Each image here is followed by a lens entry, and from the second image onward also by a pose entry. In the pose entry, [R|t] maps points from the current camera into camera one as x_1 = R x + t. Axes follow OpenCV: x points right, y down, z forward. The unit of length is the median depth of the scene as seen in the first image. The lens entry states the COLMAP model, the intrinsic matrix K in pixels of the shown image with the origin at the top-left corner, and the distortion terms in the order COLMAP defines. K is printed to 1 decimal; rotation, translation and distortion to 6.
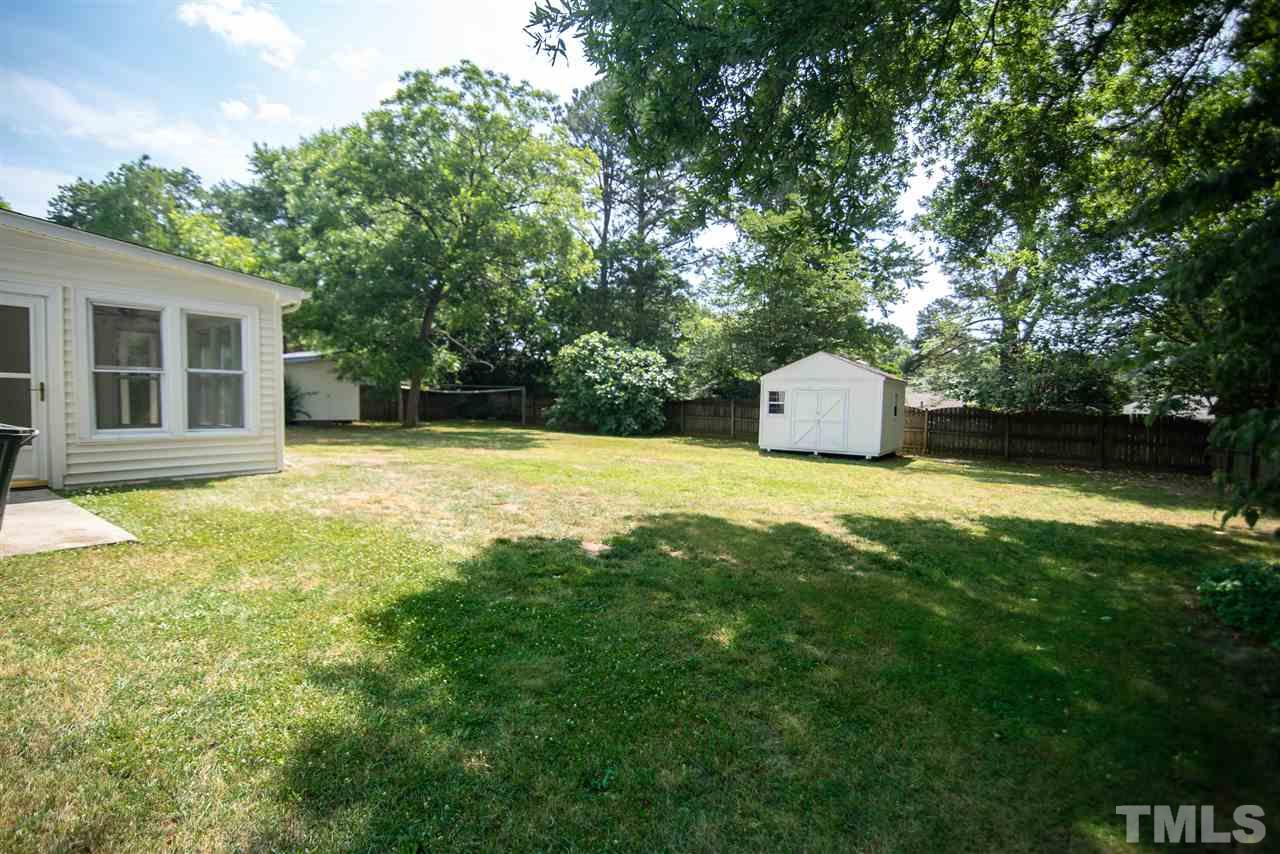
lens RADIAL K [[592.6, 0, 639.3], [0, 592.6, 424.4], [0, 0, 1]] dist [-0.014920, 0.000326]
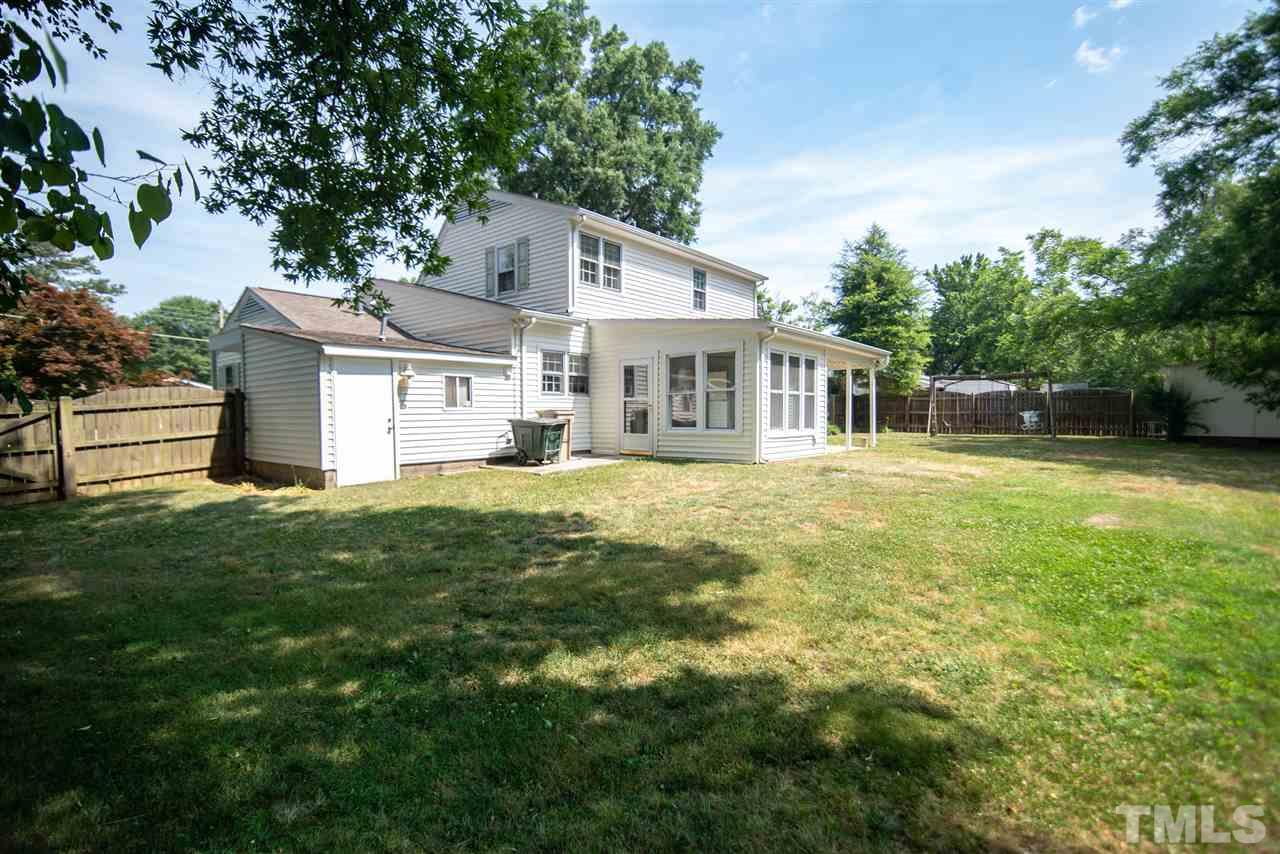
lens RADIAL K [[592.6, 0, 630.7], [0, 592.6, 430.6], [0, 0, 1]] dist [-0.014920, 0.000326]
pose [[-0.103805, 0.014864, -0.994487, 0.264208], [-0.032197, 0.999314, 0.018297, -0.003182], [0.994076, 0.033919, -0.103255, 0.320136]]
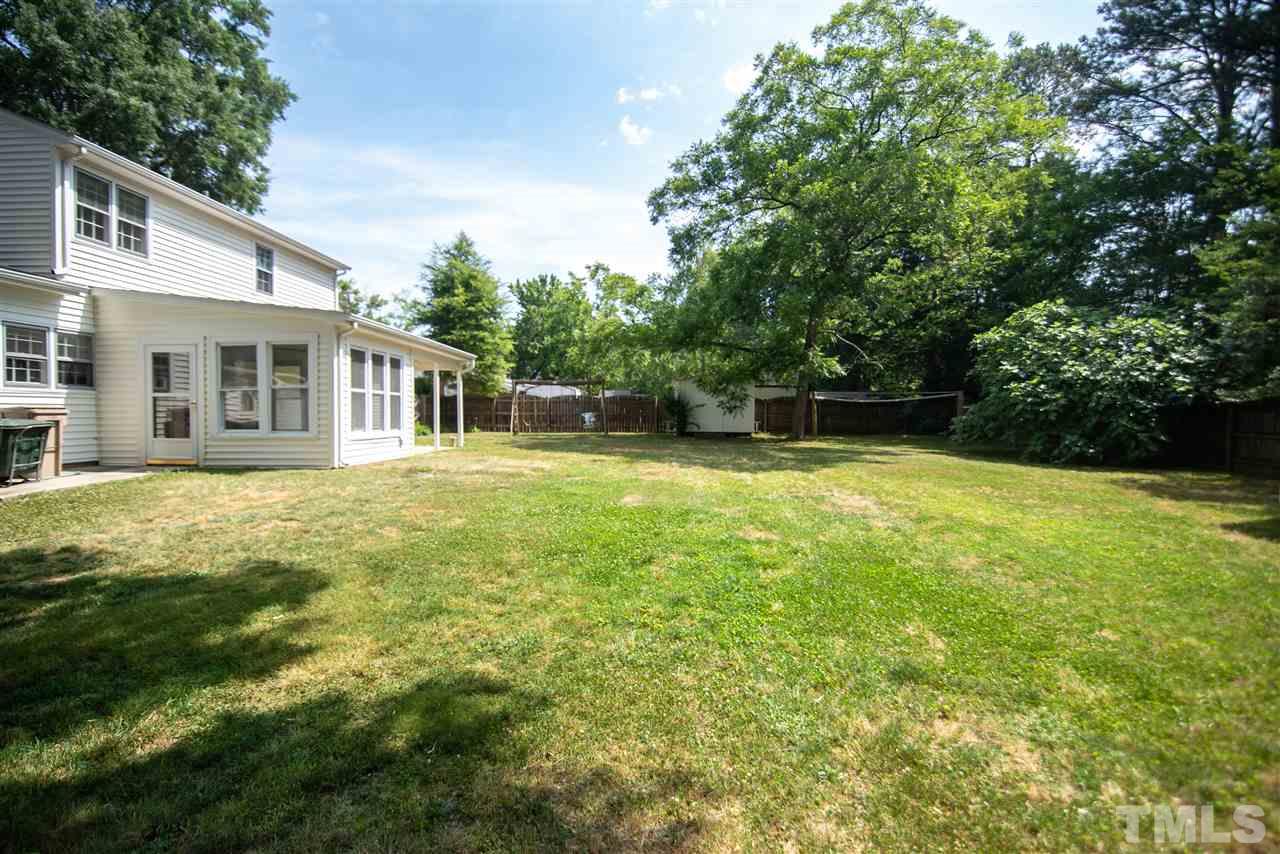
lens RADIAL K [[592.6, 0, 633.4], [0, 592.6, 431.4], [0, 0, 1]] dist [-0.014920, 0.000326]
pose [[0.530814, 0.012914, -0.847390, 0.267674], [-0.024560, 0.999698, -0.000149, -0.003922], [0.847132, 0.020891, 0.530971, 0.327809]]
